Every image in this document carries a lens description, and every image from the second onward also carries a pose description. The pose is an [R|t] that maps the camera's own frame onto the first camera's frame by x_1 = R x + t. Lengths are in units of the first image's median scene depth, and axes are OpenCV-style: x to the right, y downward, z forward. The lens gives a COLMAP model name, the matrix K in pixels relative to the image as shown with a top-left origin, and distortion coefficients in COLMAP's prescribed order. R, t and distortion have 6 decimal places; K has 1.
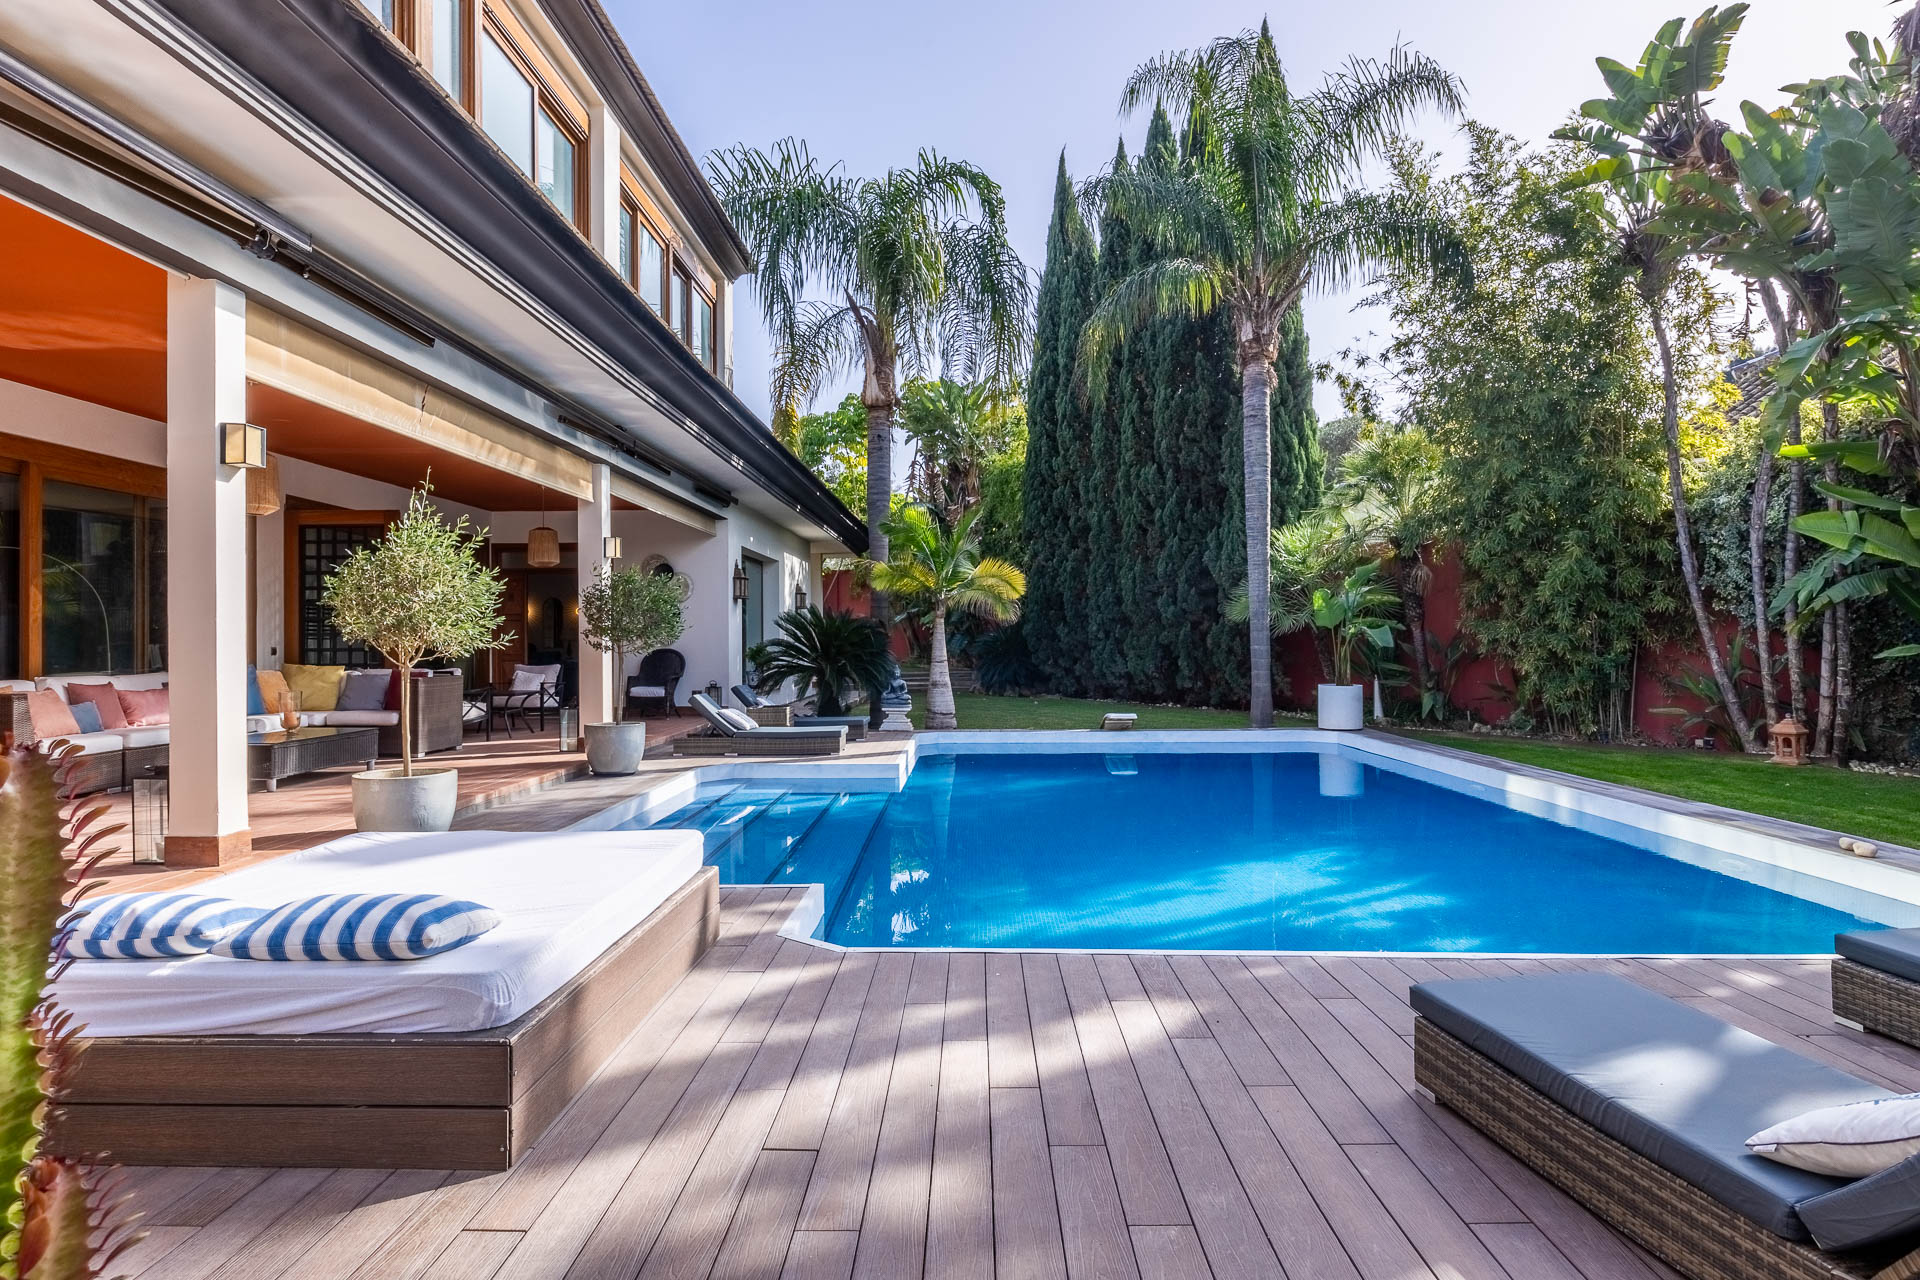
lens RADIAL K [[1075.5, 0, 961.9], [0, 1075.5, 637.8], [0, 0, 1]] dist [-0.000114, -0.001323]
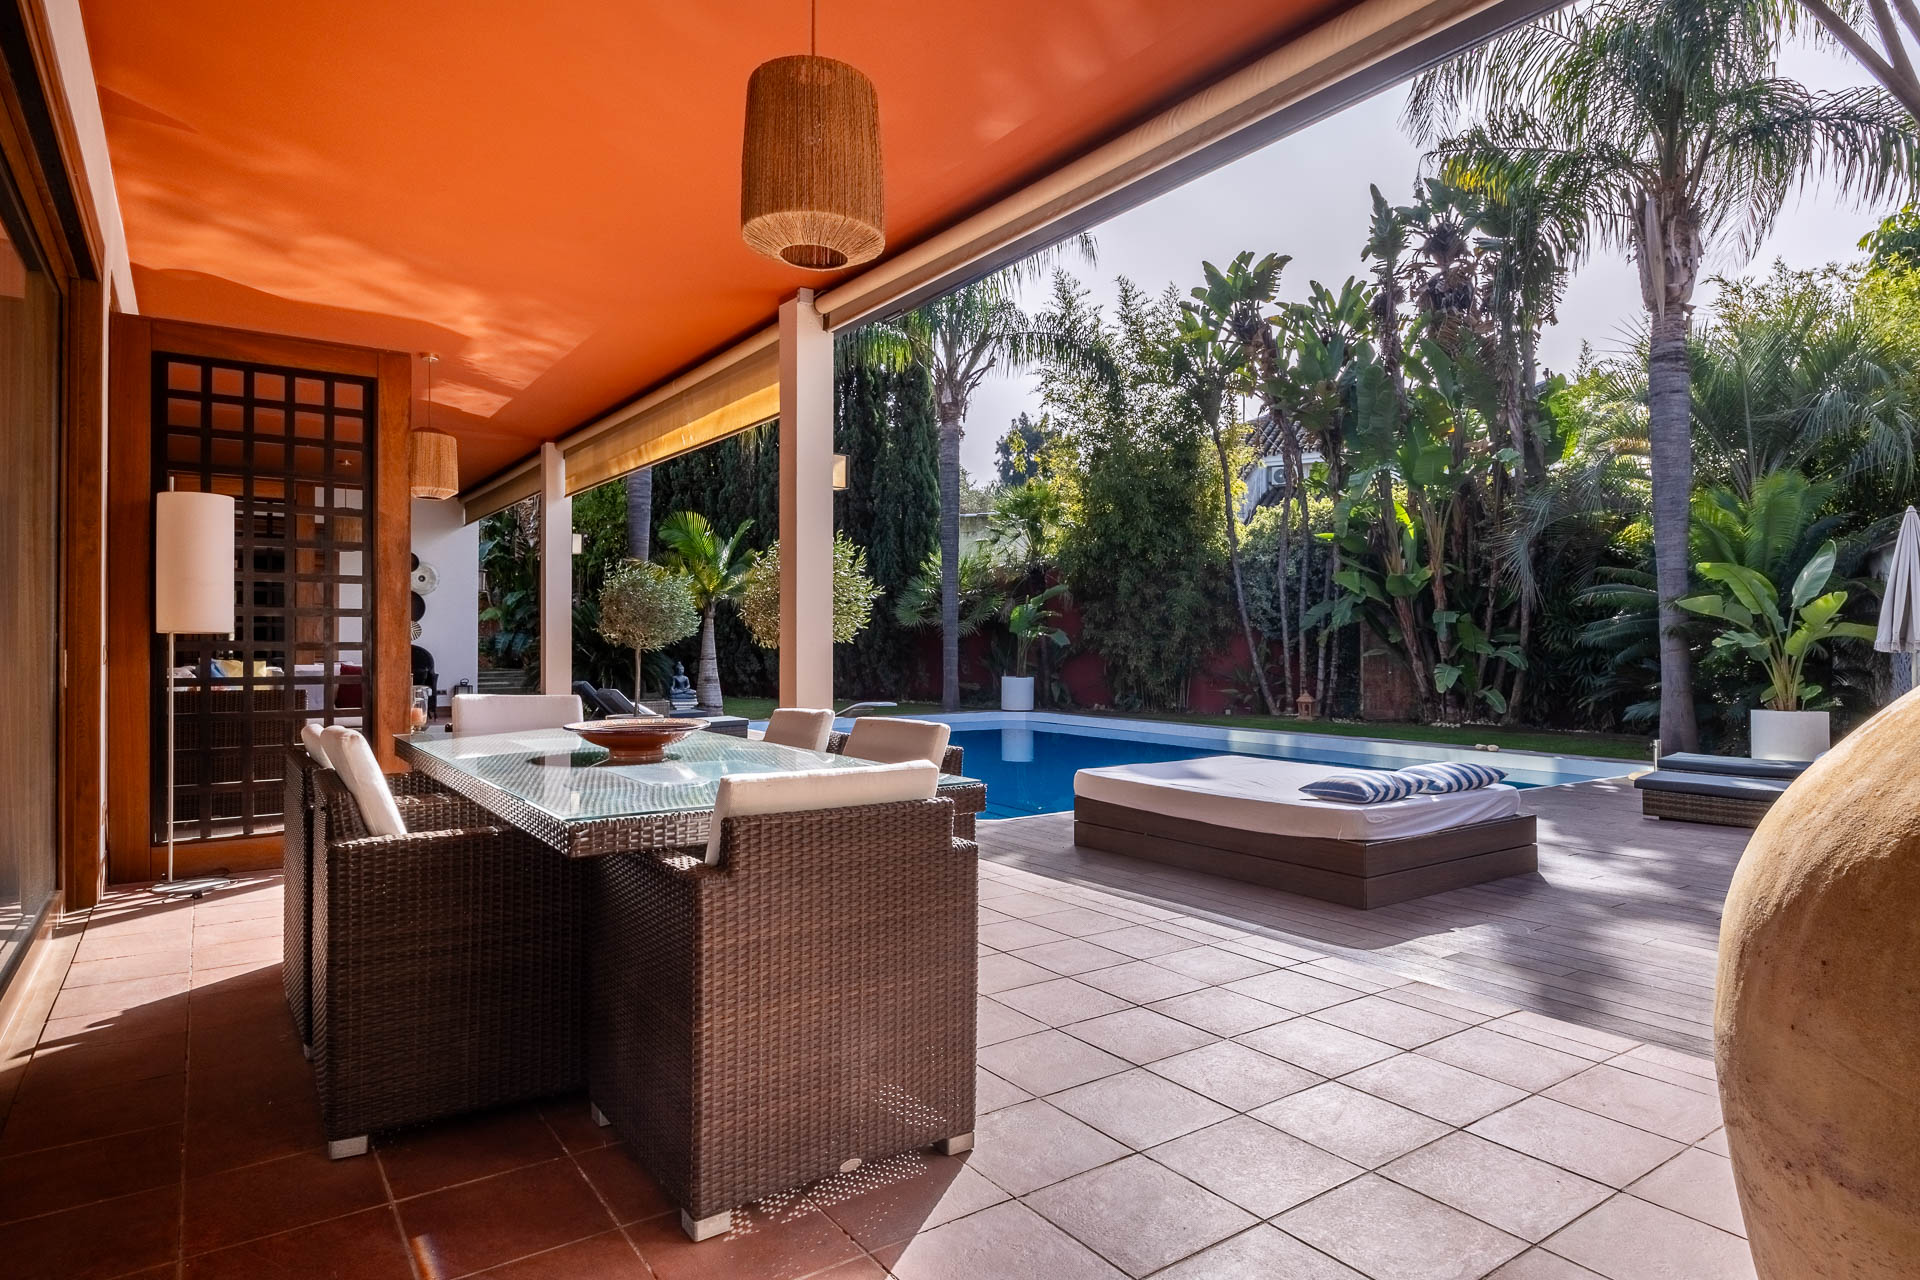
lens RADIAL K [[1075.5, 0, 954.8], [0, 1075.5, 650.6], [0, 0, 1]] dist [-0.000114, -0.001323]
pose [[0.809608, 0.007402, 0.586924, -0.580775], [-0.013672, 0.999887, 0.006250, 0.005080], [-0.586812, -0.013084, 0.809618, -0.028795]]
